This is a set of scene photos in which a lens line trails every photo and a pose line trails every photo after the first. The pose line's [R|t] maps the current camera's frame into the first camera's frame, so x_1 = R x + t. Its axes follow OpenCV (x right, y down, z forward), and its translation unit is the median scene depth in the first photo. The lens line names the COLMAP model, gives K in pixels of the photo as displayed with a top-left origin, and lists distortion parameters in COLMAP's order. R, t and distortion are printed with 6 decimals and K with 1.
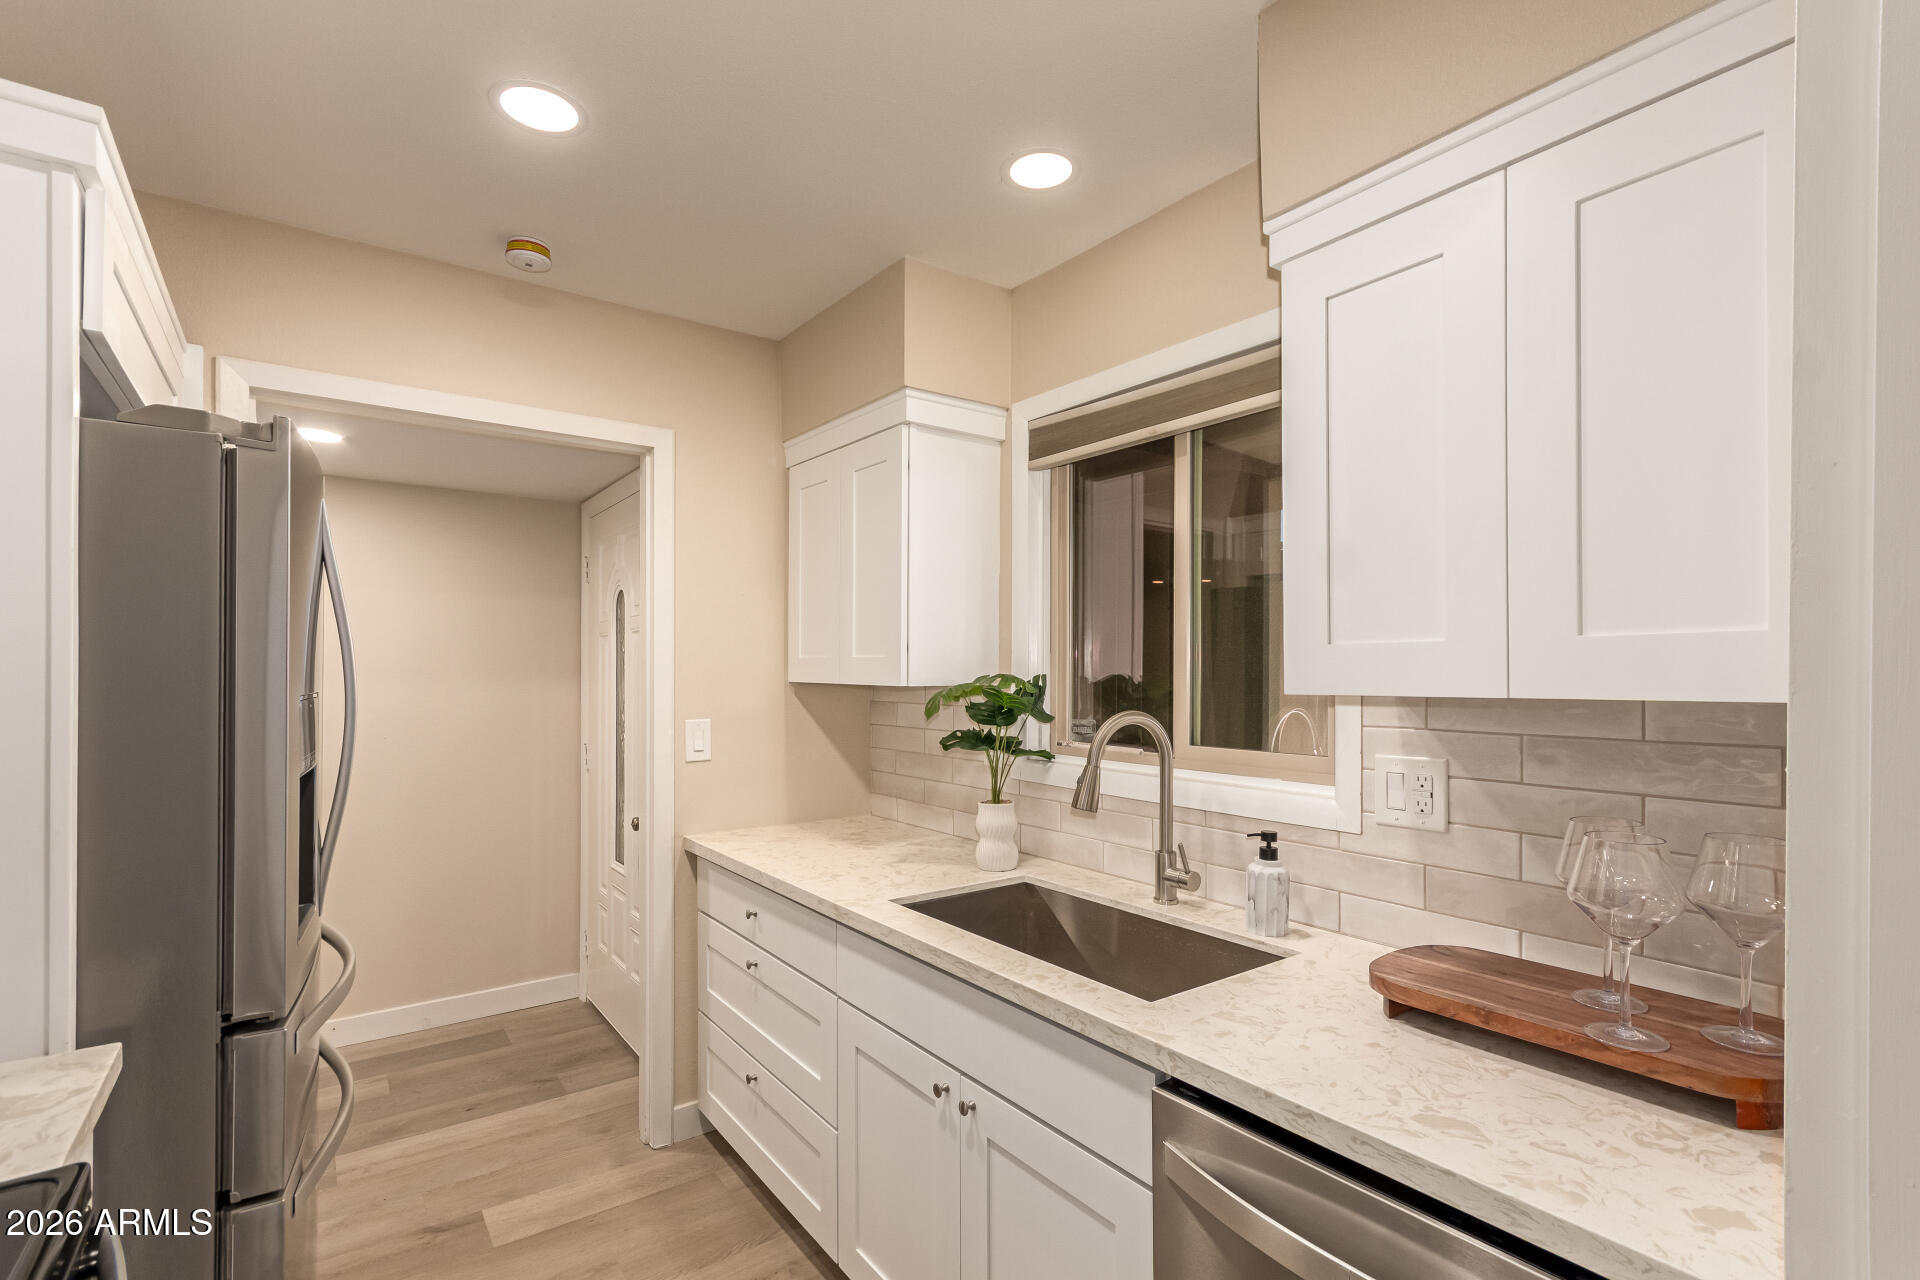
lens RADIAL K [[890.3, 0, 960.0], [0, 890.3, 669.9], [0, 0, 1]] dist [0.002611, 0.001021]
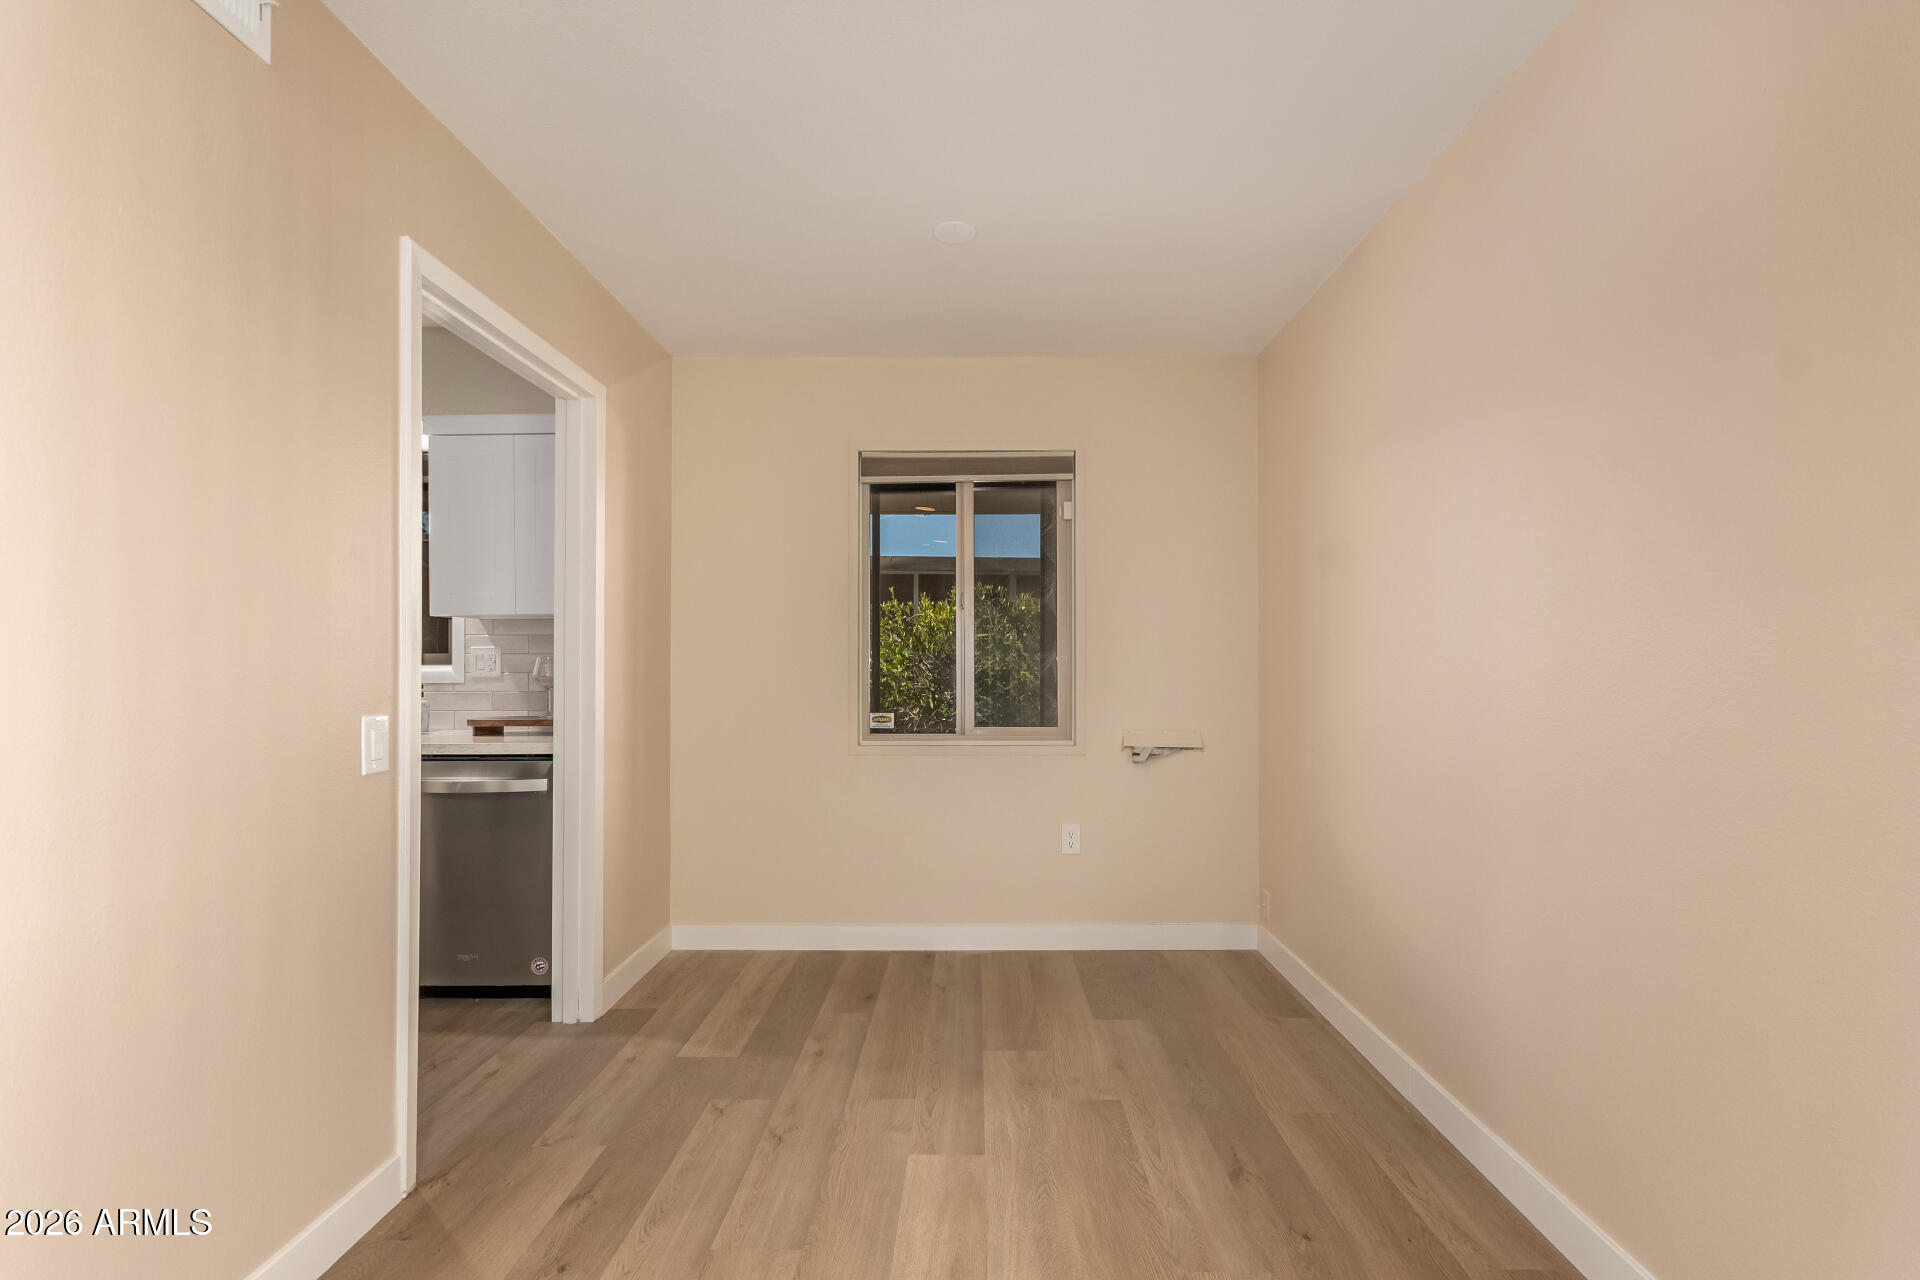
lens RADIAL K [[886.7, 0, 959.4], [0, 886.7, 658.2], [0, 0, 1]] dist [0.003405, 0.001071]
pose [[0.598747, 0.009447, 0.800883, -0.260413], [0.000955, 0.999921, -0.012509, 0.064696], [-0.800938, 0.008255, 0.598691, -0.585745]]
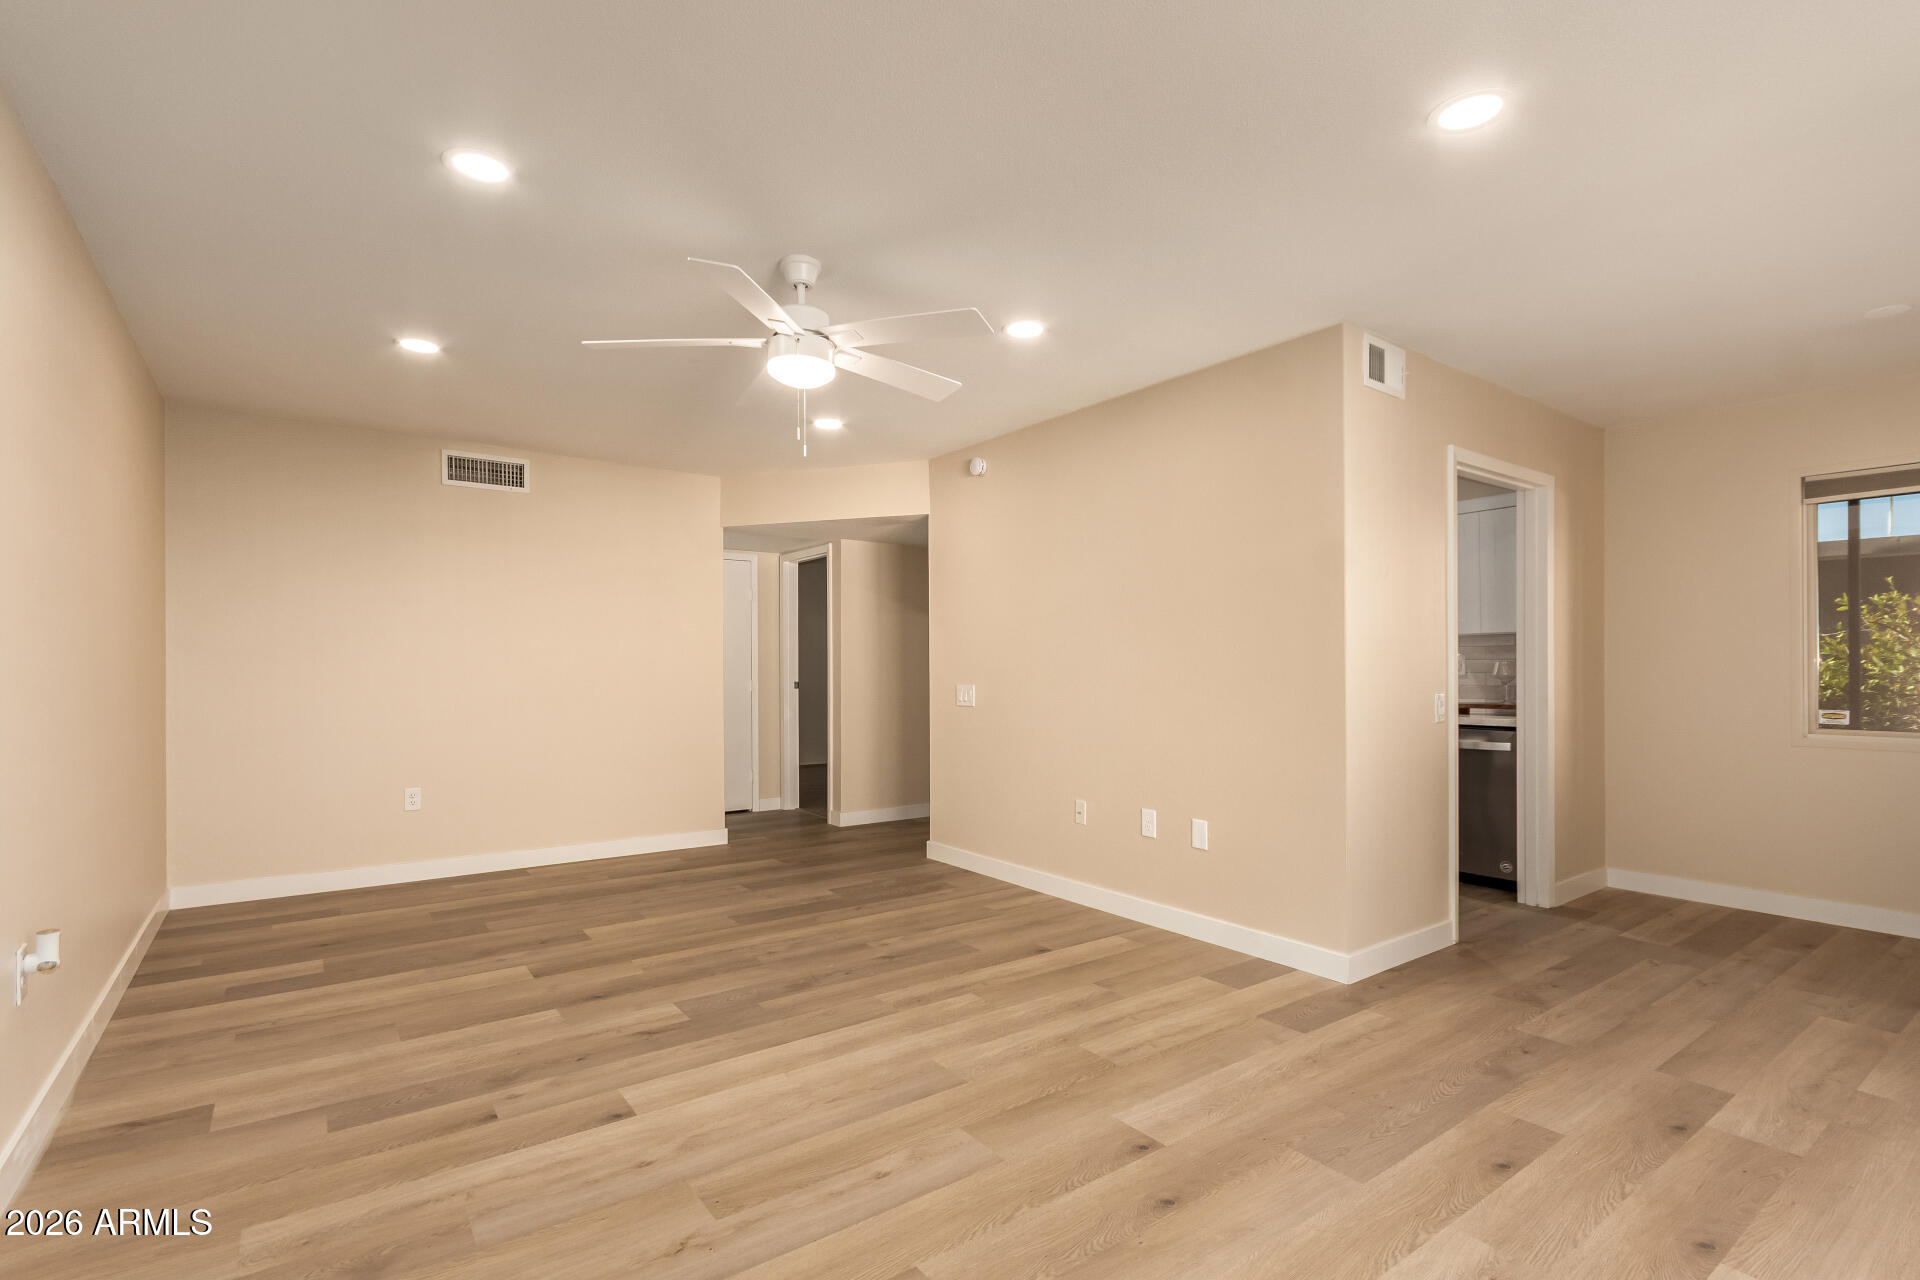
lens RADIAL K [[890.3, 0, 960.0], [0, 890.3, 669.9], [0, 0, 1]] dist [0.002611, 0.001021]
pose [[0.999953, -0.000324, 0.009641, -0.633730], [0.000335, 0.999999, -0.001151, 0.065059], [-0.009640, 0.001155, 0.999953, -1.050334]]
